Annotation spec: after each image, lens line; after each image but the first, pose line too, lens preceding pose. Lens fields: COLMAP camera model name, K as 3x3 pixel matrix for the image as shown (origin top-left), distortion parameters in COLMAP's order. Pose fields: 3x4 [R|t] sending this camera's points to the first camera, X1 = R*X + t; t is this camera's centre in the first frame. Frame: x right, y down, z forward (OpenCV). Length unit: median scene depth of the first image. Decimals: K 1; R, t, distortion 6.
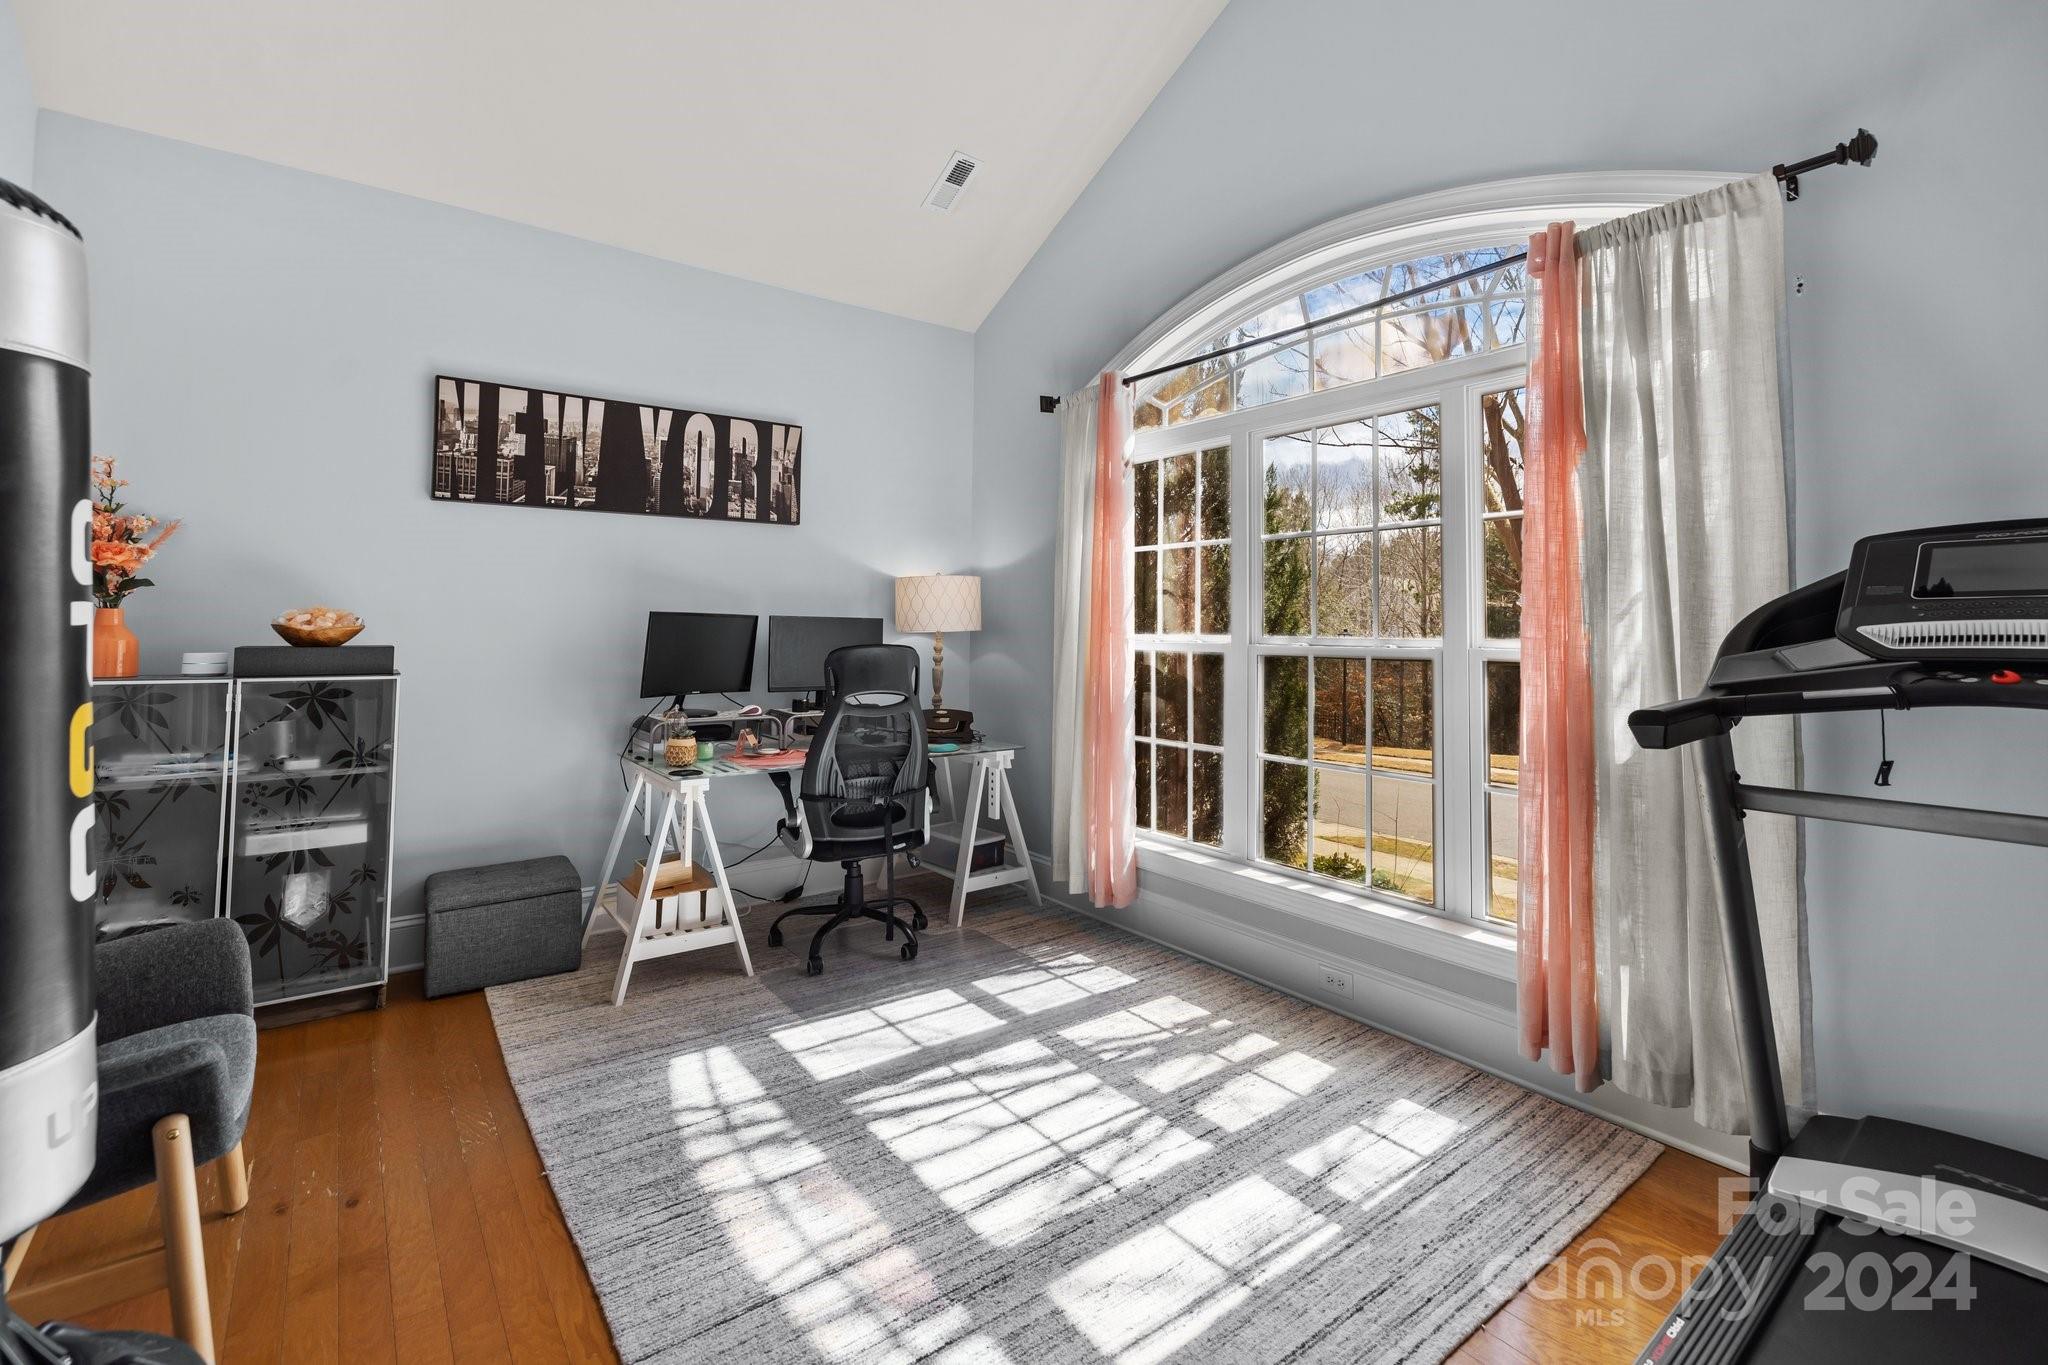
lens RADIAL K [[880.2, 0, 1011.1], [0, 880.2, 603.1], [0, 0, 1]] dist [0.003037, 0.000047]
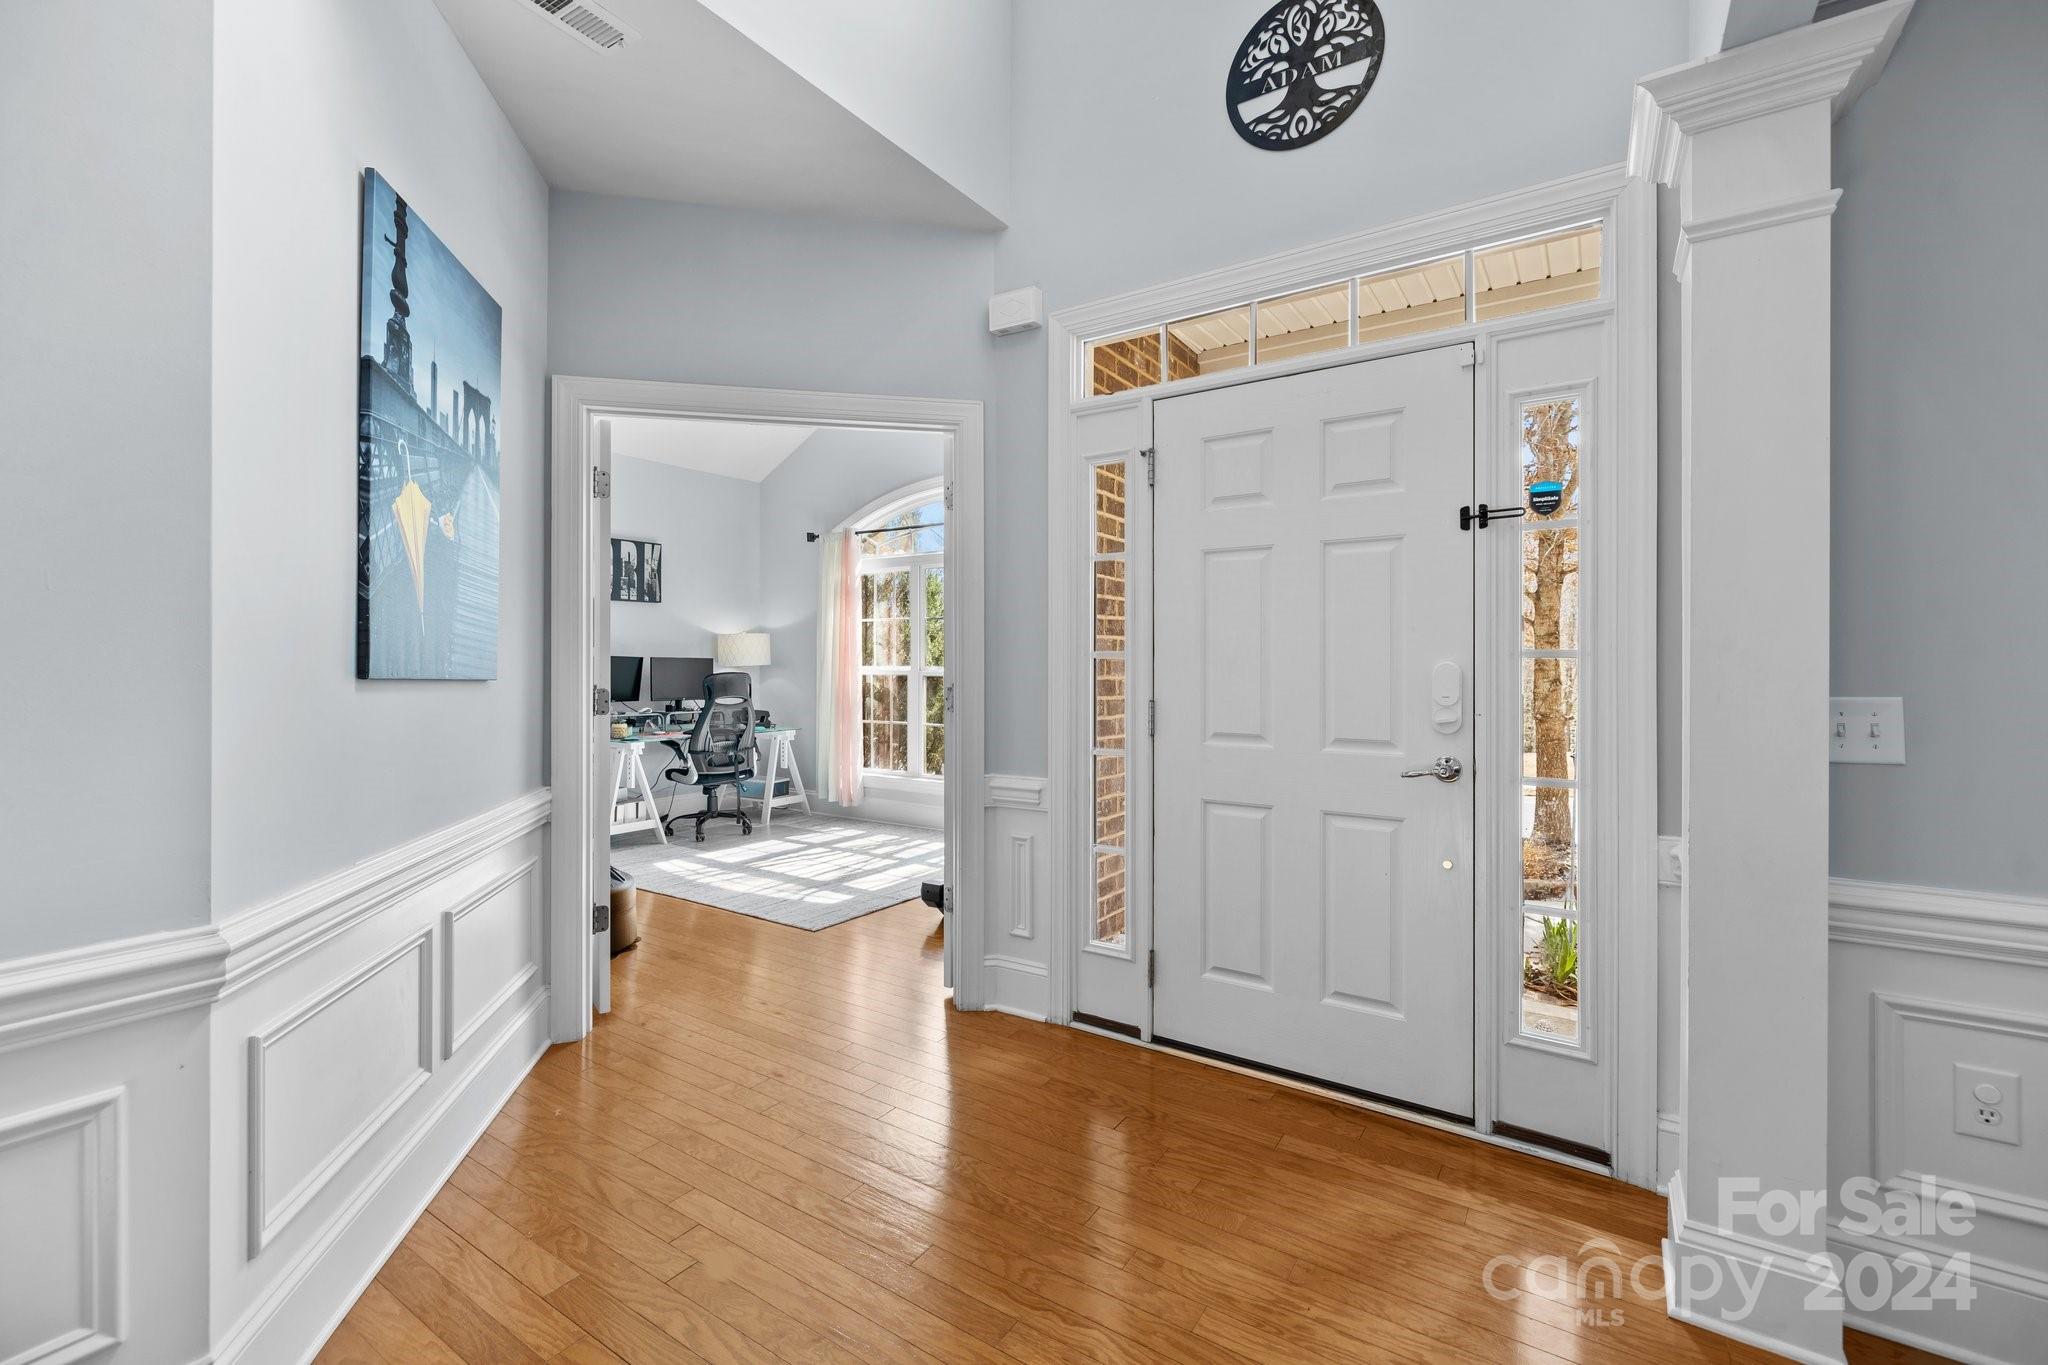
lens RADIAL K [[880.2, 0, 1019.9], [0, 880.2, 671.9], [0, 0, 1]] dist [0.003037, 0.000047]
pose [[0.943634, -0.012140, 0.330767, -0.163878], [-0.000997, 0.999218, 0.039517, -0.026361], [-0.330988, -0.037620, 0.942885, -0.886873]]
